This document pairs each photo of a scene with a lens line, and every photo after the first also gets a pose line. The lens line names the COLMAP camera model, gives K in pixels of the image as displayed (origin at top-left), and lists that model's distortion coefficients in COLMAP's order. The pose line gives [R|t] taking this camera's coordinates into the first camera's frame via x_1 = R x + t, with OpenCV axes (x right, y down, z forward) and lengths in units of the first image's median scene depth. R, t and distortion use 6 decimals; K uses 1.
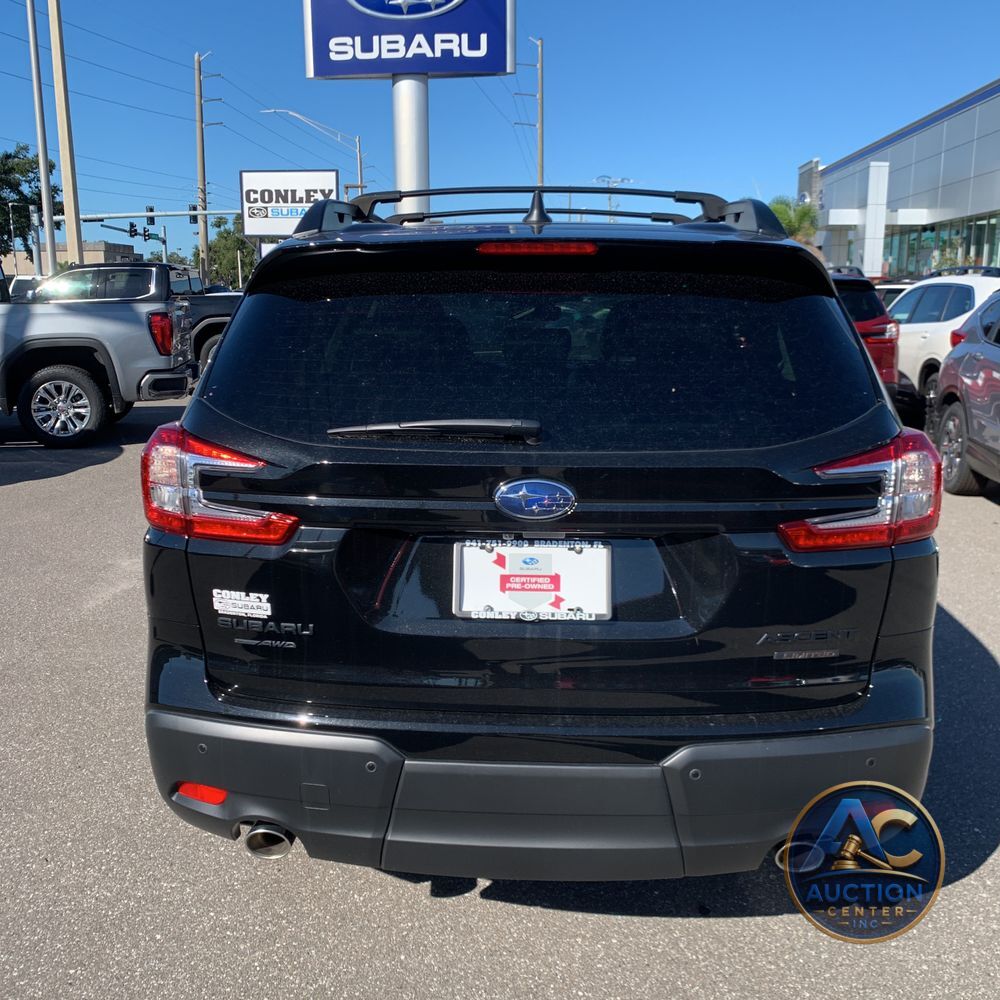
lens RADIAL K [[1058.5, 0, 484.1], [0, 1058.5, 514.7], [0, 0, 1]] dist [0.023348, -0.005559]
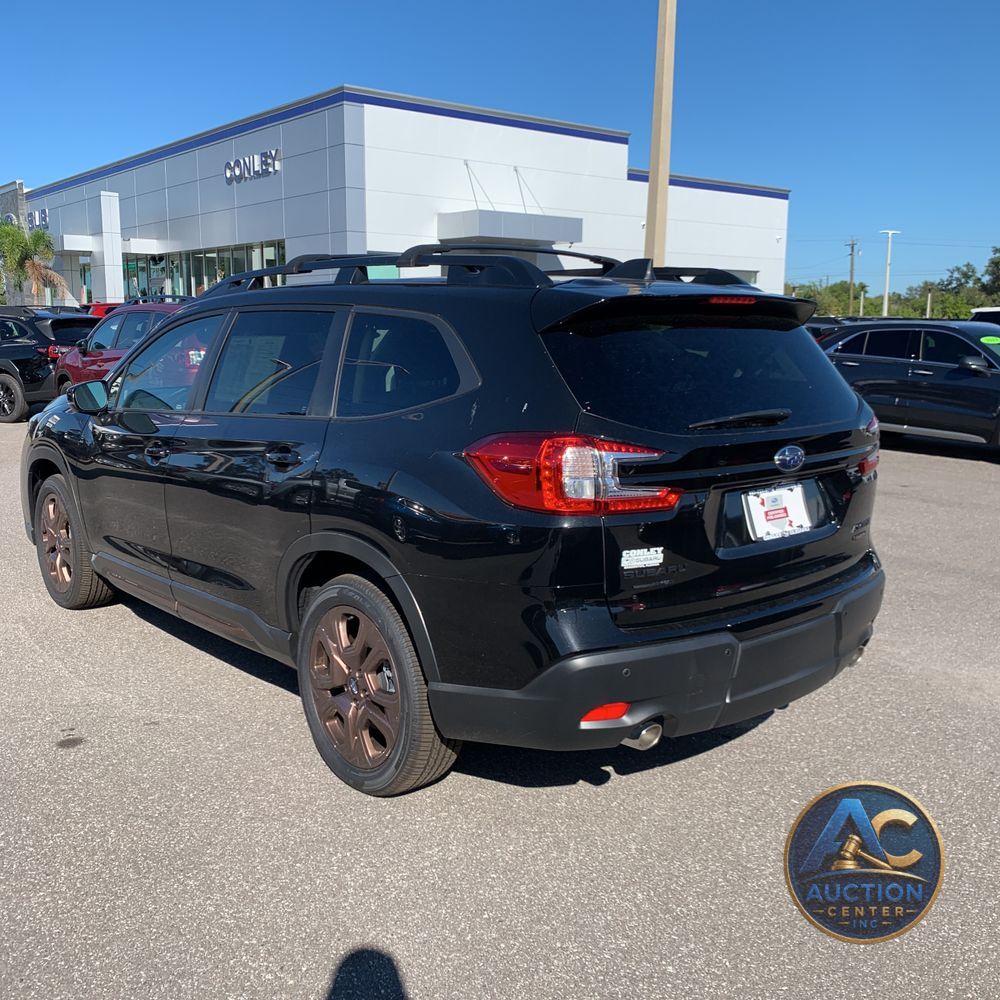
lens RADIAL K [[1058.5, 0, 484.1], [0, 1058.5, 514.7], [0, 0, 1]] dist [0.023348, -0.005559]
pose [[0.732053, -0.122389, 0.670164, -1.281738], [0.136491, 0.990133, 0.031728, -0.042018], [-0.667434, 0.068245, 0.741535, 0.123814]]
